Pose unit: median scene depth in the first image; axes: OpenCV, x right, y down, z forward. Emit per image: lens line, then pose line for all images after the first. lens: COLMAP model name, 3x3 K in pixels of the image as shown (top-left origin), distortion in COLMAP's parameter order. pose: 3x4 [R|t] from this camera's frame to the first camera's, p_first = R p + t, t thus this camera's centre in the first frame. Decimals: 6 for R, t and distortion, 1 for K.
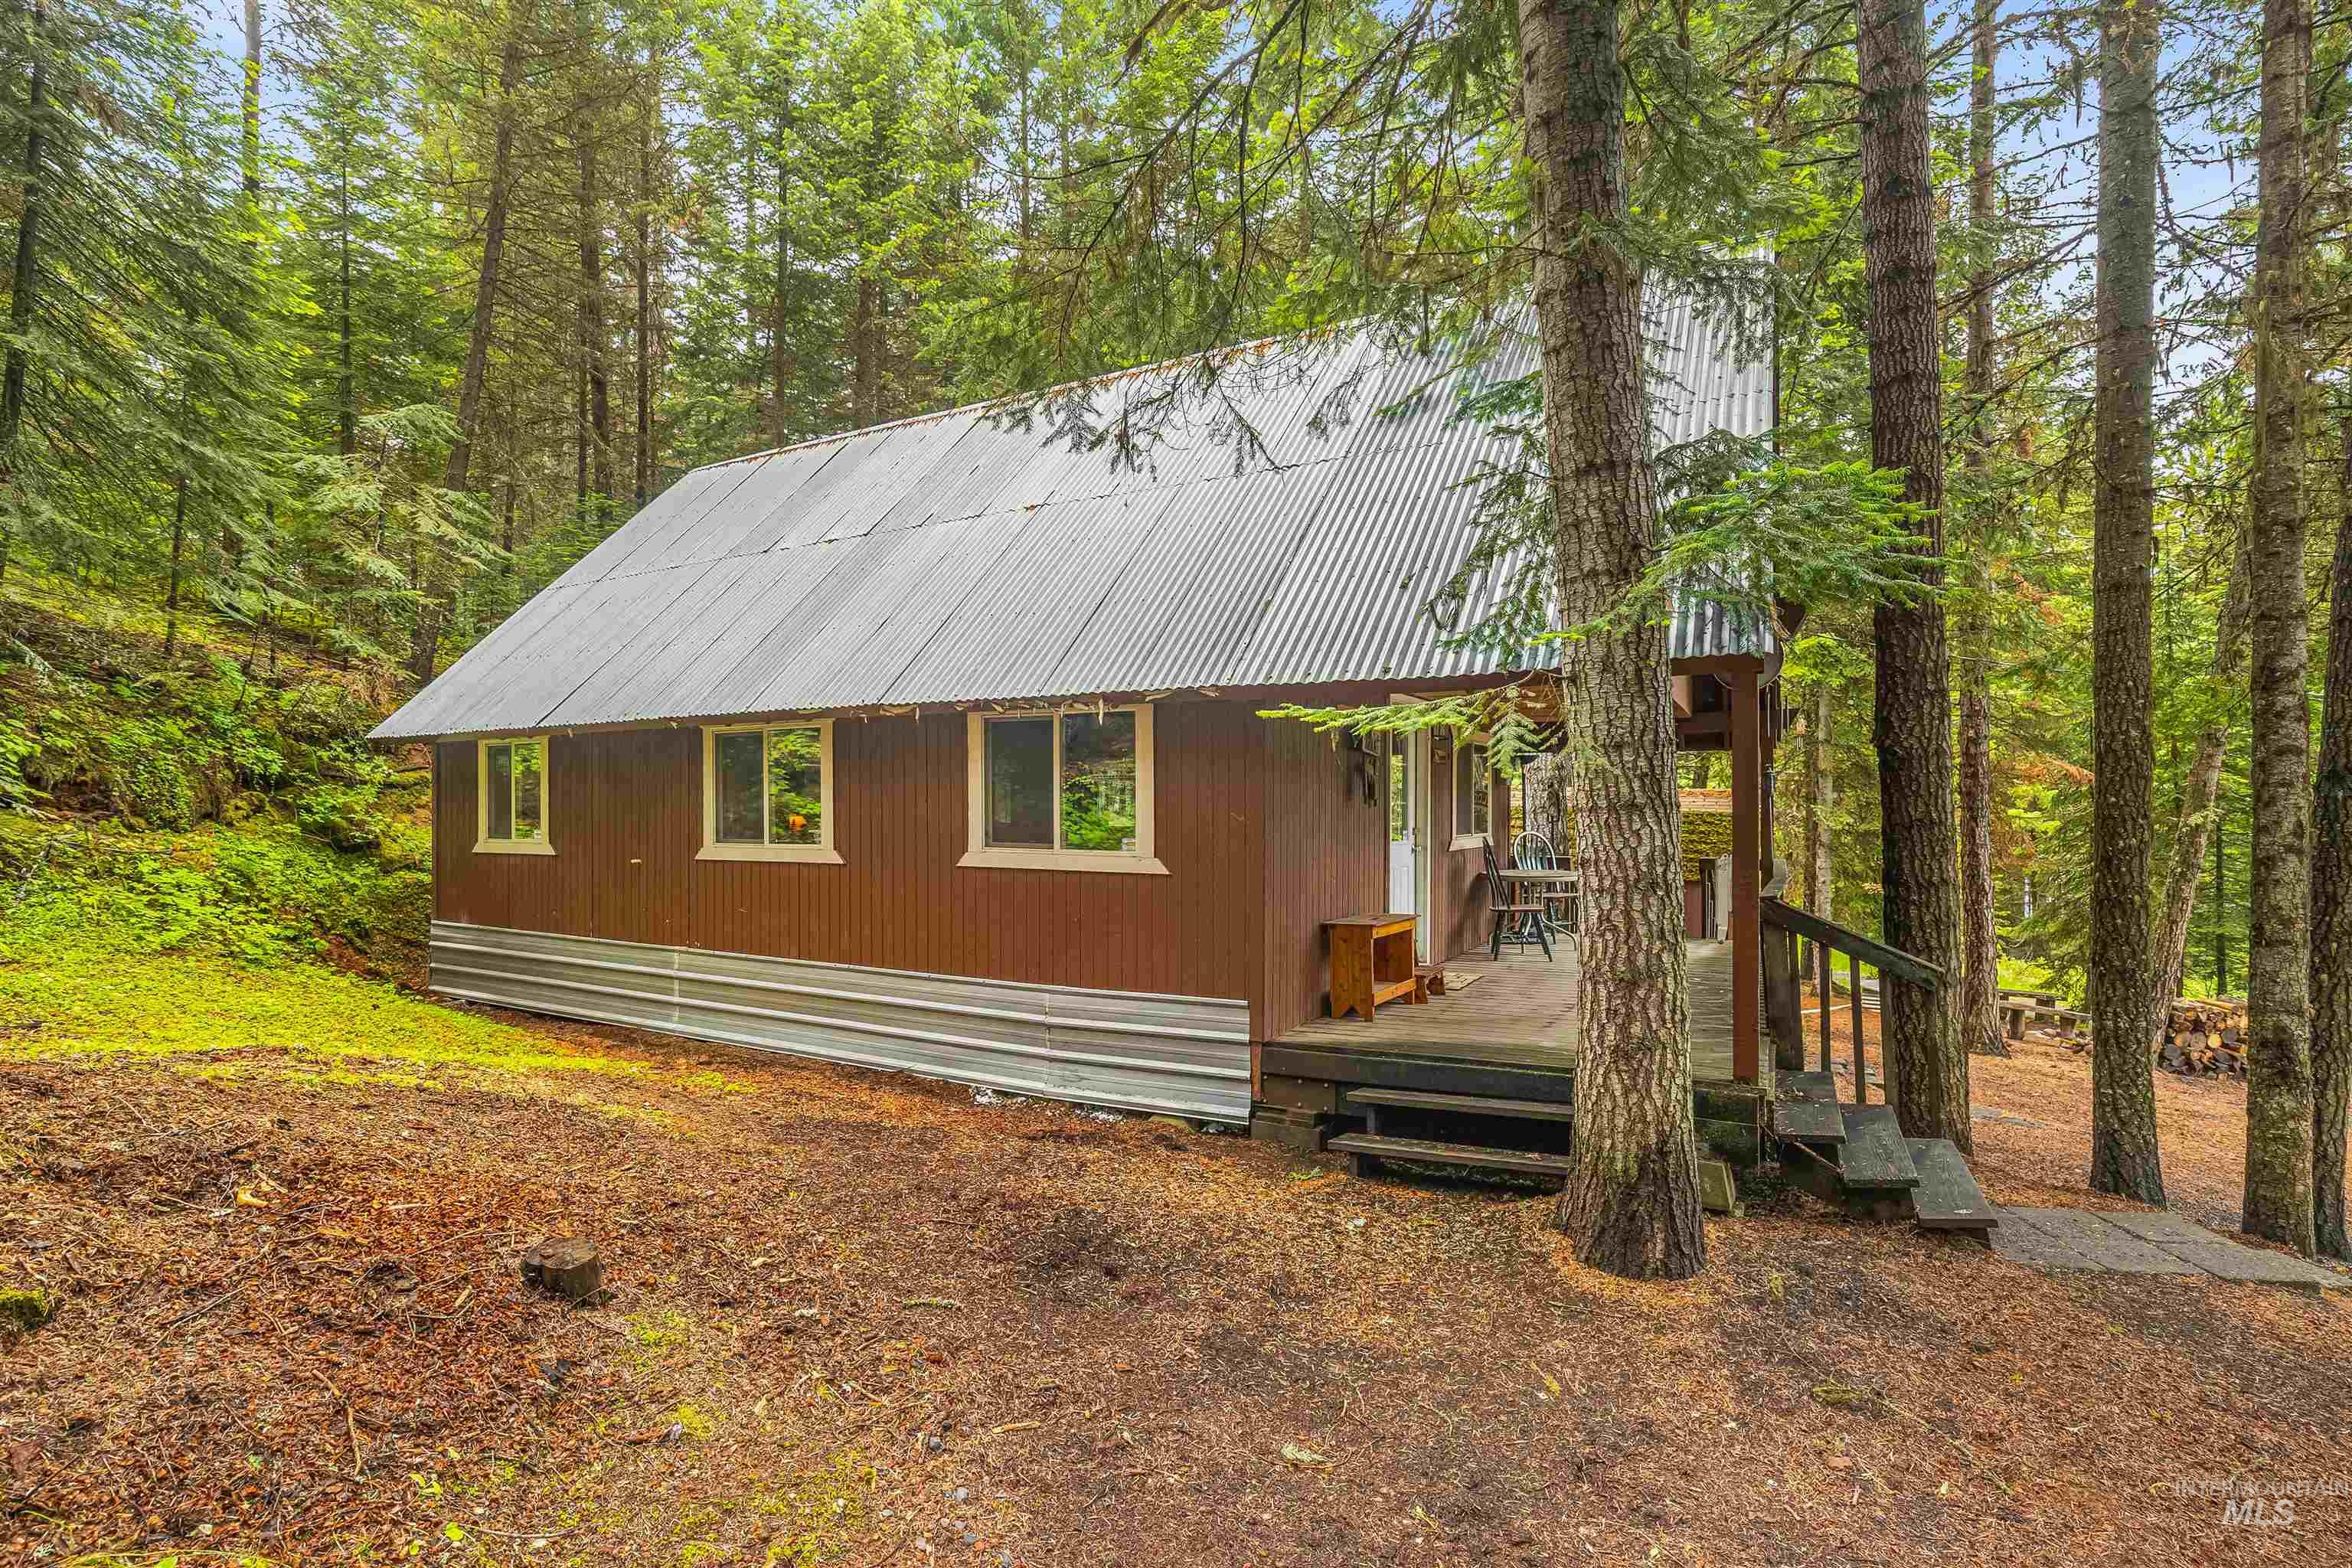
lens RADIAL K [[1080.7, 0, 1184.2], [0, 1080.7, 795.5], [0, 0, 1]] dist [-0.001351, 0.000711]
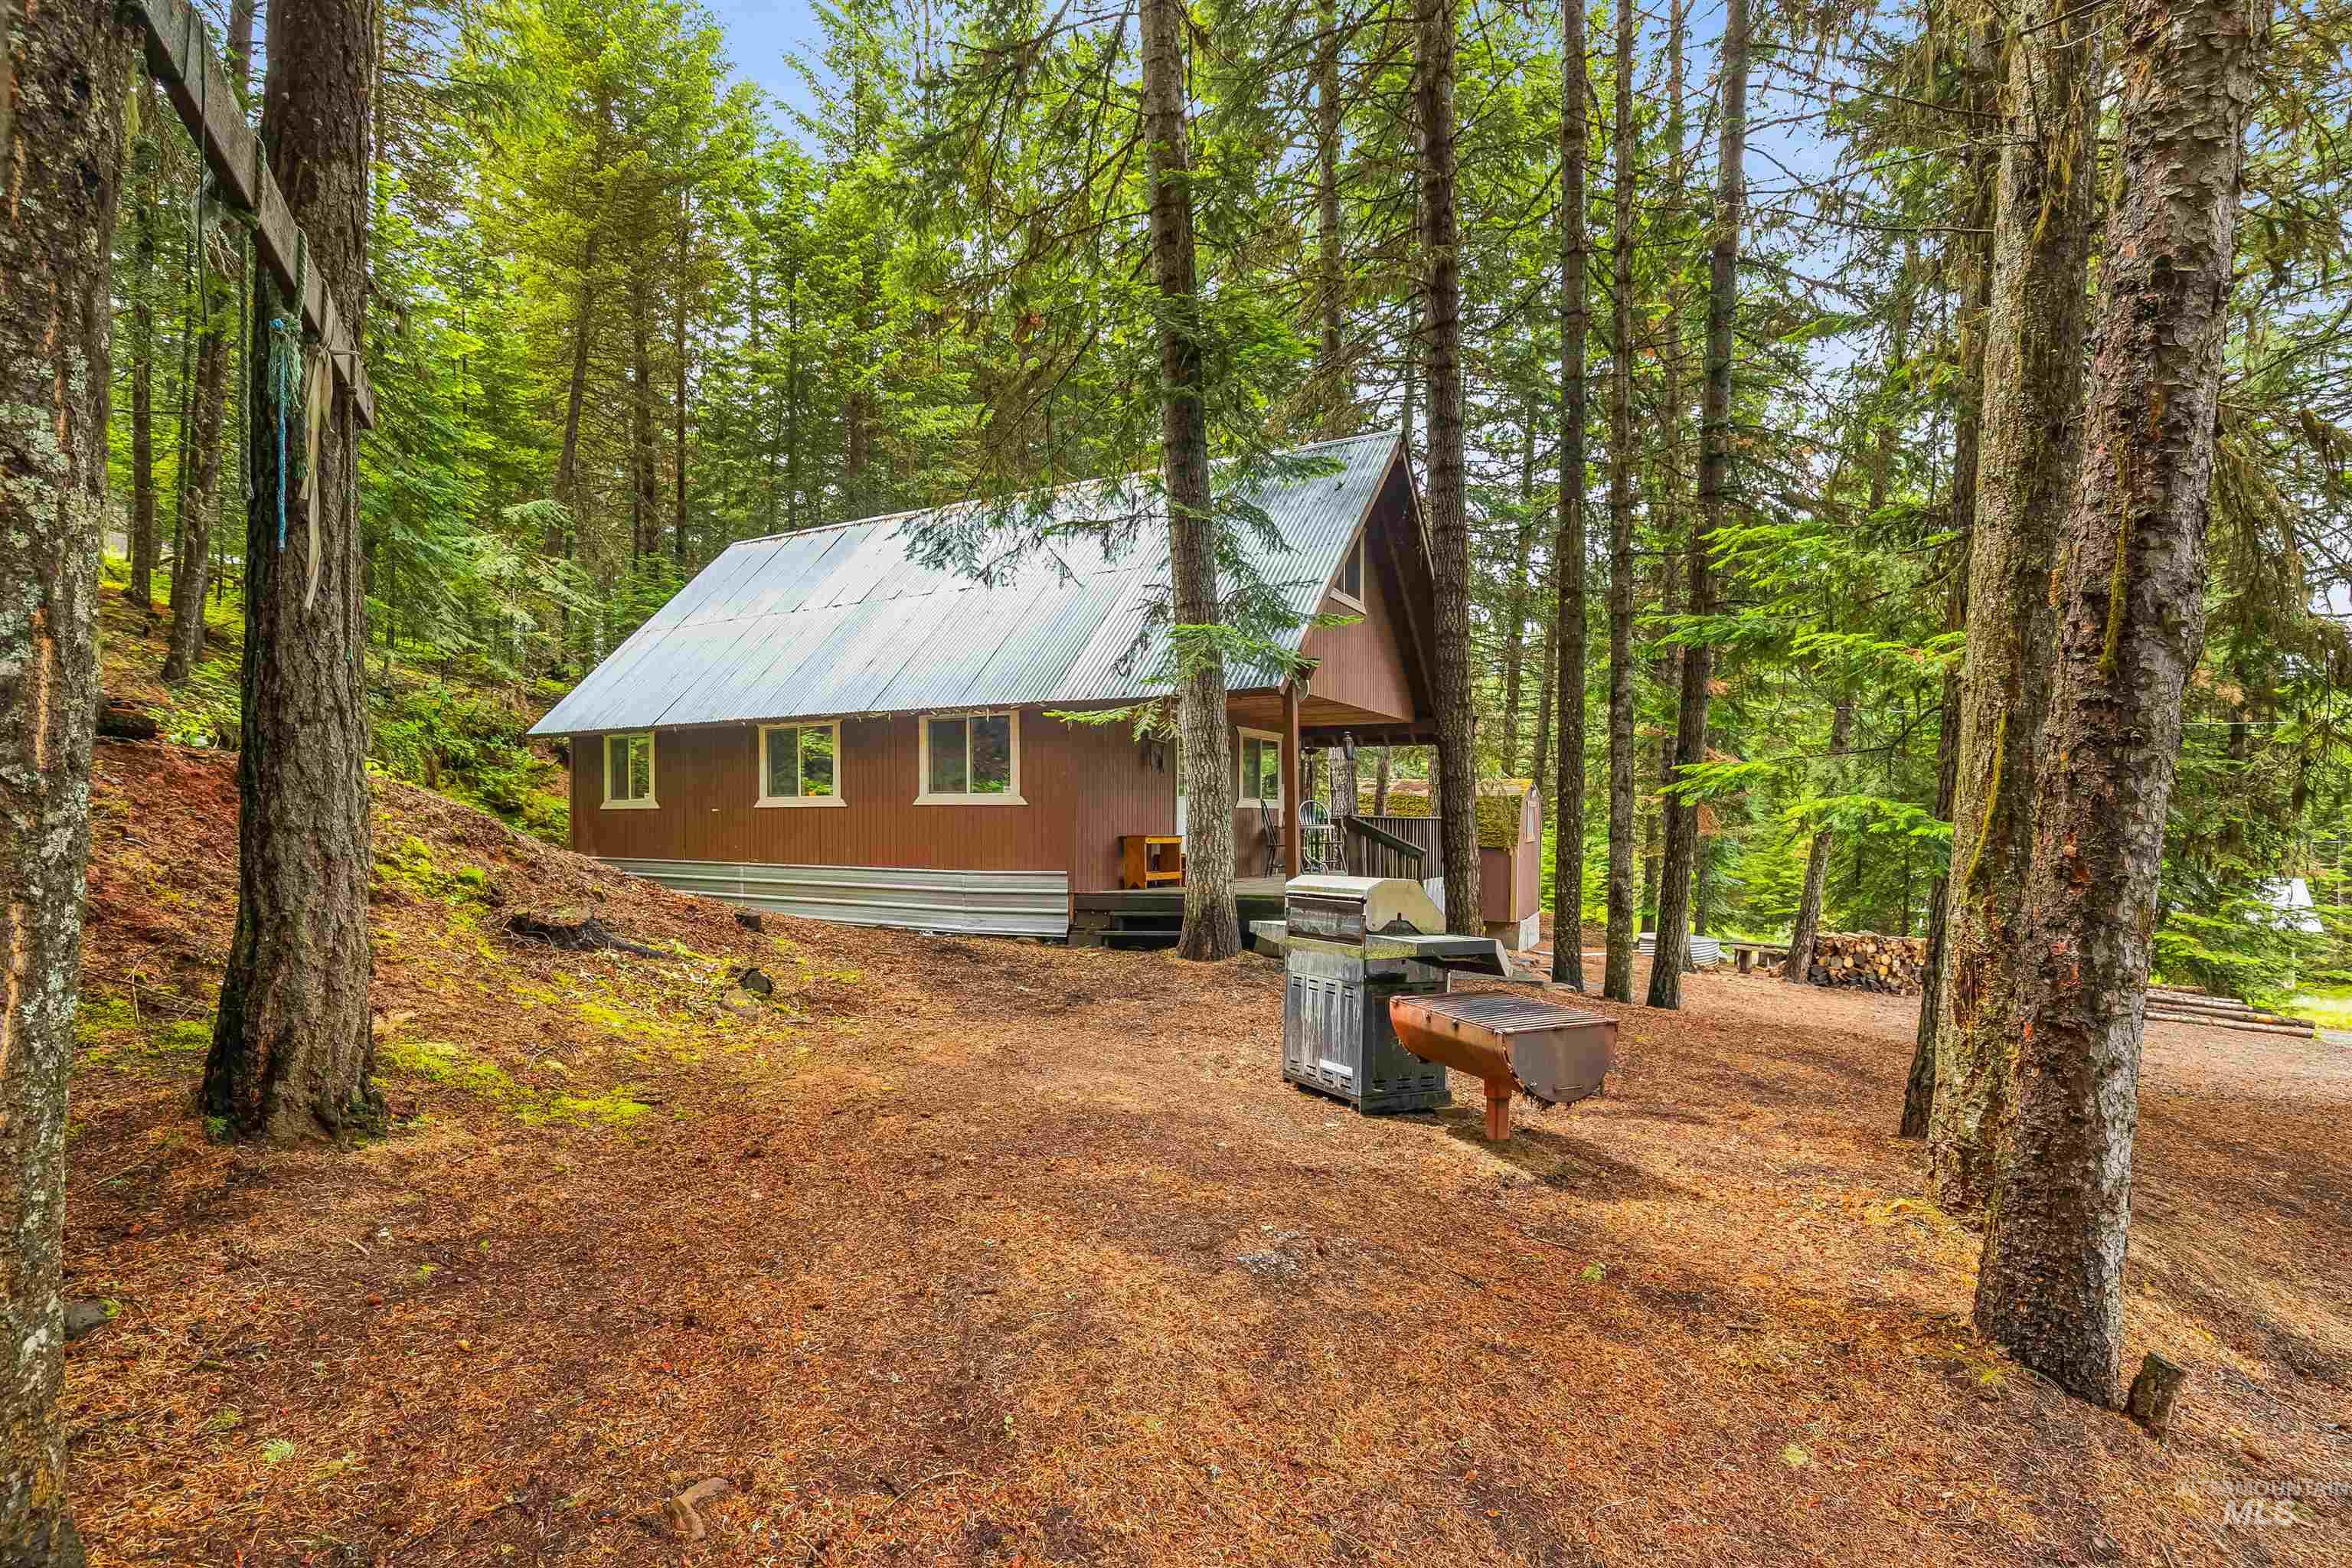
lens RADIAL K [[1046.9, 0, 1181.0], [0, 1046.9, 821.3], [0, 0, 1]] dist [-0.005022, 0.000030]
pose [[0.999920, 0.001240, 0.012573, 0.178620], [-0.001434, 0.999881, 0.015373, 0.059026], [-0.012552, -0.015389, 0.999803, -0.615860]]
